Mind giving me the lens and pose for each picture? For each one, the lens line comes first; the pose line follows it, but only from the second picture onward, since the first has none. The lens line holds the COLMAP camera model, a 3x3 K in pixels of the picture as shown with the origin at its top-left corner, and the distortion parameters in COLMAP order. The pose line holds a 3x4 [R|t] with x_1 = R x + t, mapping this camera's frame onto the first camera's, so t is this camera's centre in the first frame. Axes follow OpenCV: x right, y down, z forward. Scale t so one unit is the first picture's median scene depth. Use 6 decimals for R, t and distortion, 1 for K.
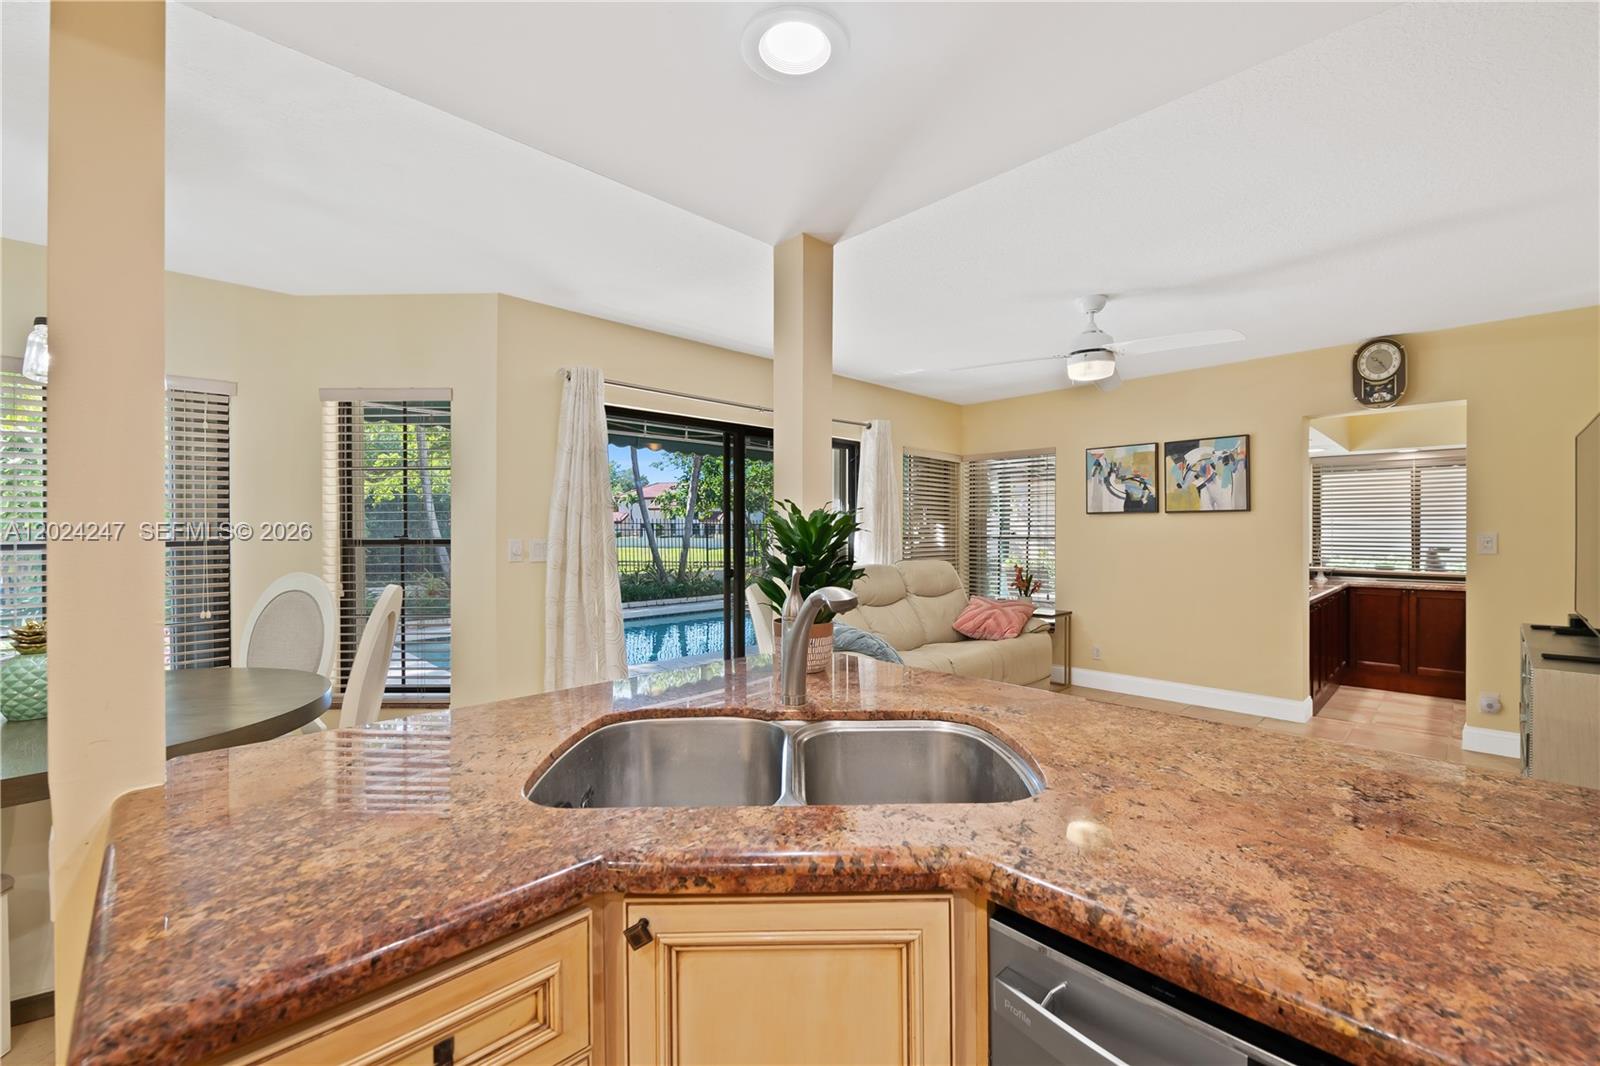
lens RADIAL K [[650.6, 0, 800.0], [0, 650.6, 533.0], [0, 0, 1]] dist [-0.003772, -0.000371]
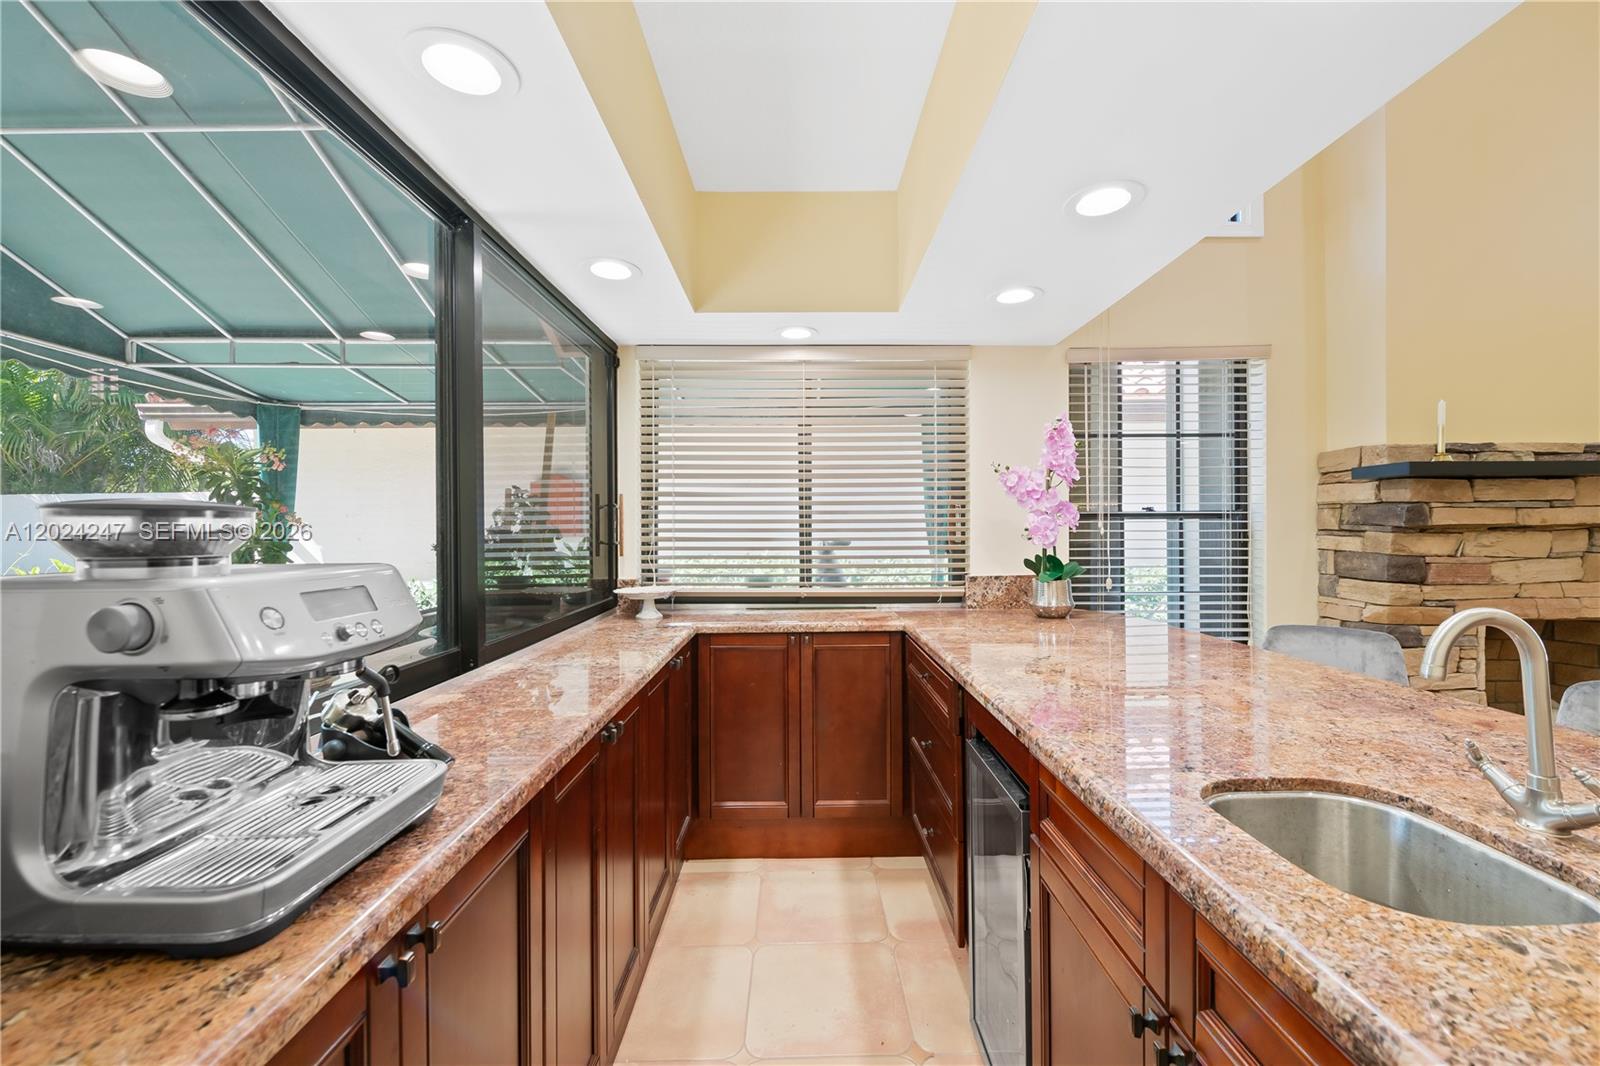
lens RADIAL K [[633.9, 0, 800.0], [0, 633.9, 533.0], [0, 0, 1]] dist [-0.007683, -0.000113]
pose [[0.697385, -0.001015, 0.716696, 0.954330], [0.004686, 0.999984, -0.003144, 0.028776], [-0.716681, 0.005551, 0.697379, 1.060217]]
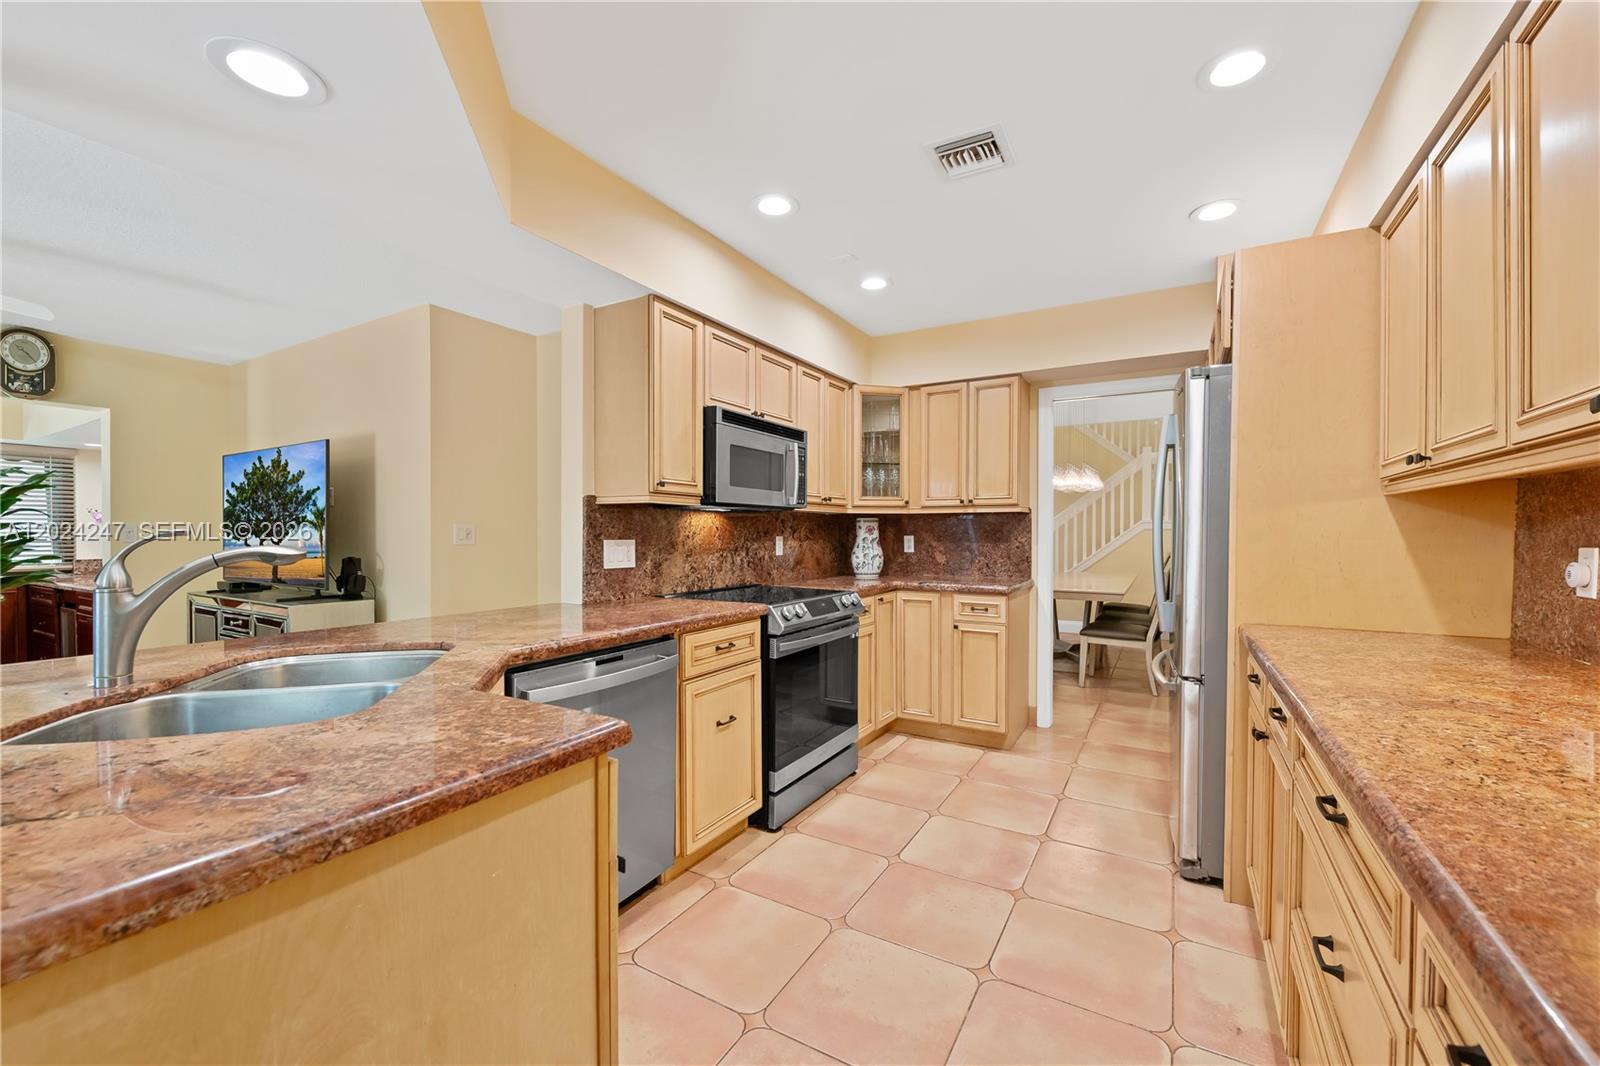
lens RADIAL K [[638.2, 0, 799.8], [0, 638.2, 541.8], [0, 0, 1]] dist [-0.002145, -0.000154]
pose [[-0.250816, -0.008227, 0.968000, -0.348311], [0.000962, 0.999961, 0.008748, 0.018465], [-0.968034, 0.003125, -0.250798, 0.099814]]
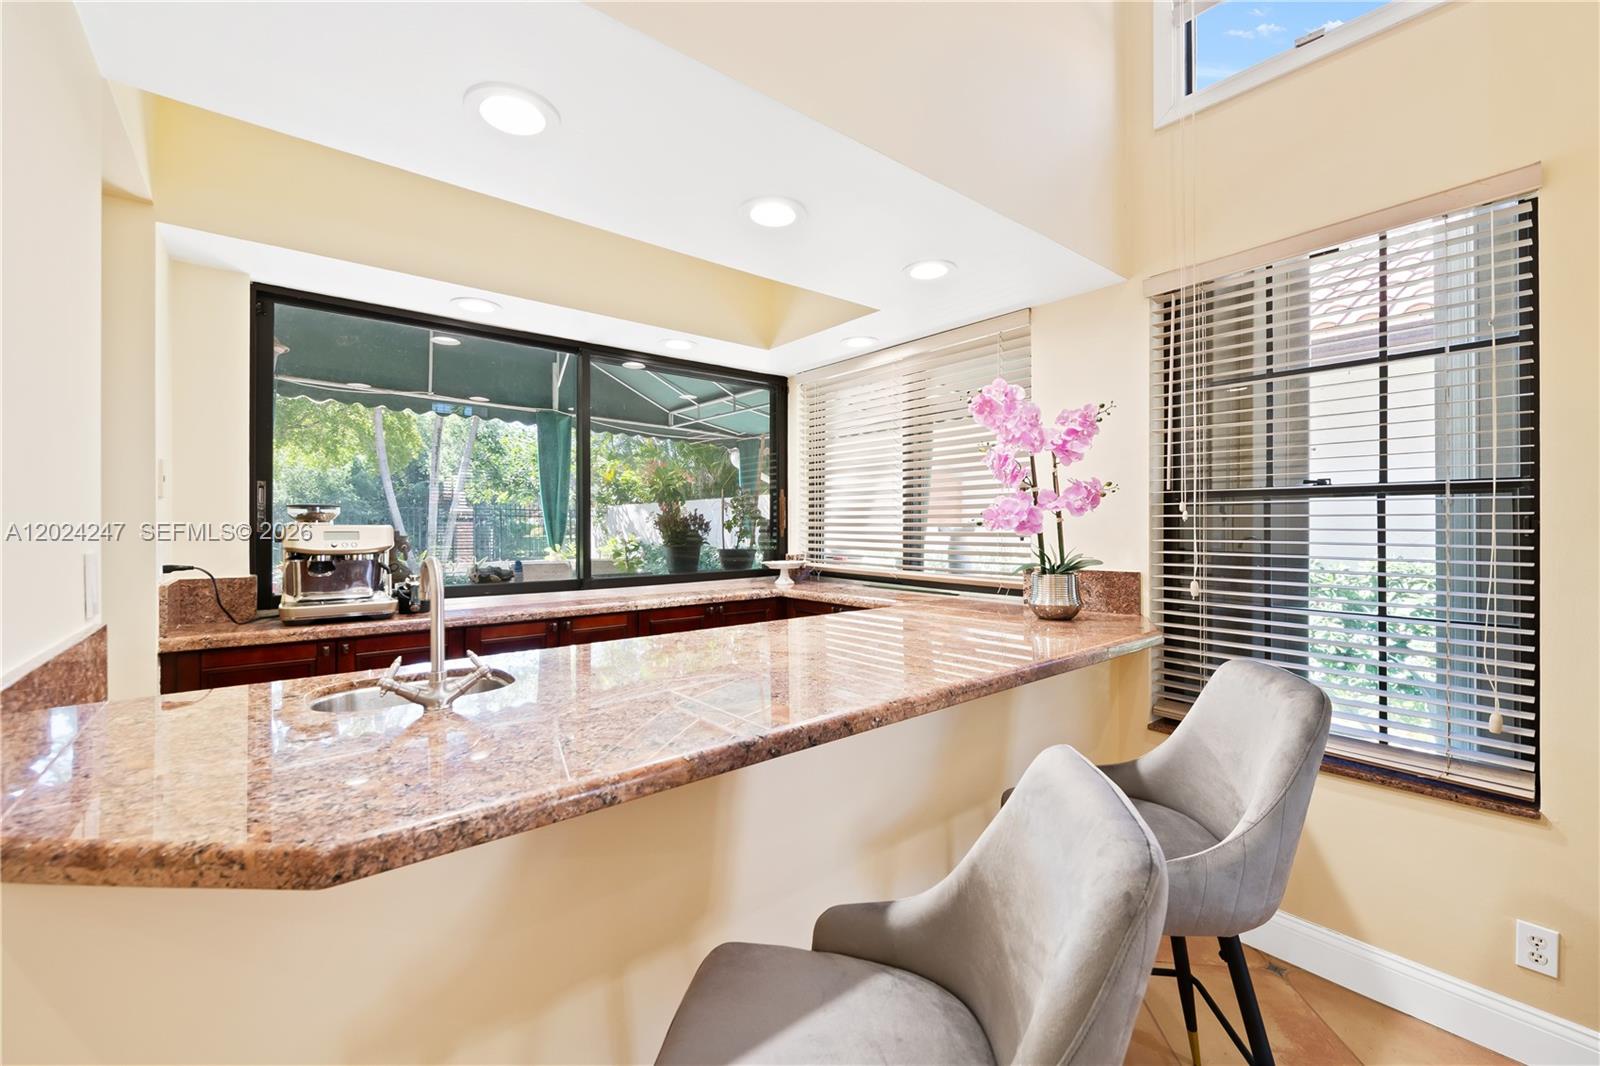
lens RADIAL K [[634.2, 0, 804.0], [0, 634.2, 521.3], [0, 0, 1]] dist [-0.001504, -0.000279]
pose [[0.995860, -0.001351, -0.090891, 1.461323], [0.000967, 0.999990, -0.004262, 0.032428], [0.090896, 0.004156, 0.995852, 0.751788]]
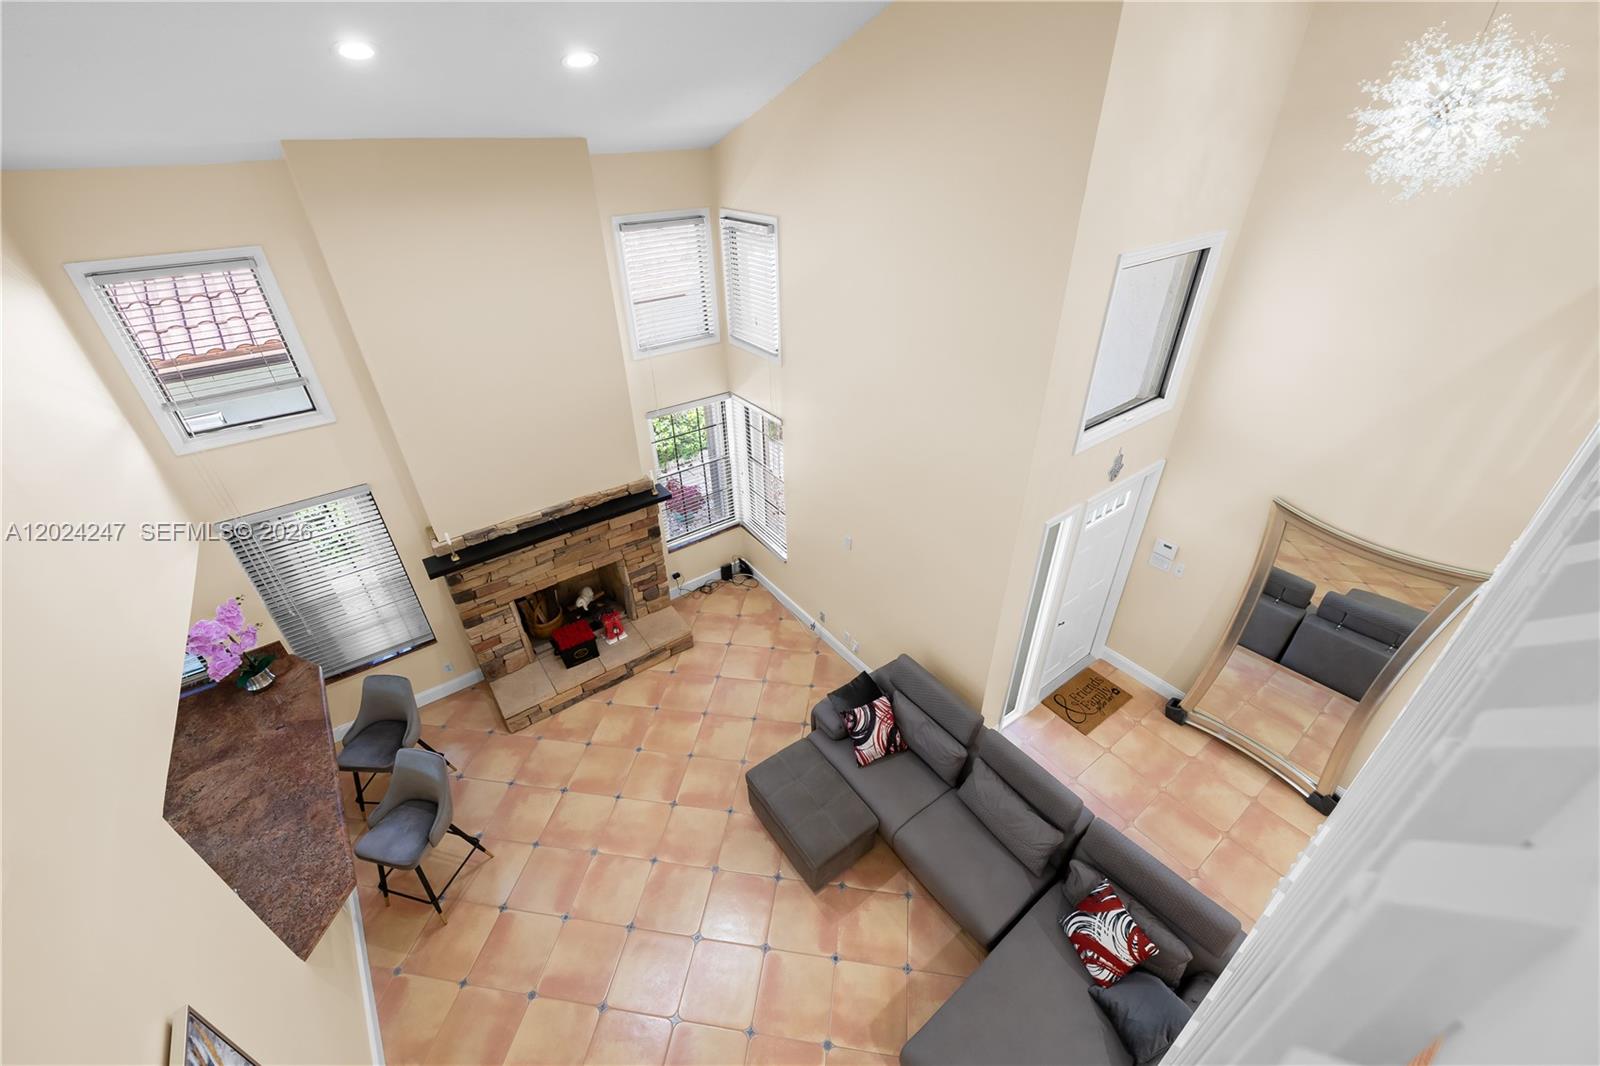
lens RADIAL K [[628.3, 0, 809.4], [0, 628.3, 536.7], [0, 0, 1]] dist [-0.001345, -0.000208]
pose [[0.127761, -0.550886, 0.824744, 0.930728], [0.008130, 0.832112, 0.554548, -0.784221], [-0.991772, -0.064144, 0.110790, 0.184054]]
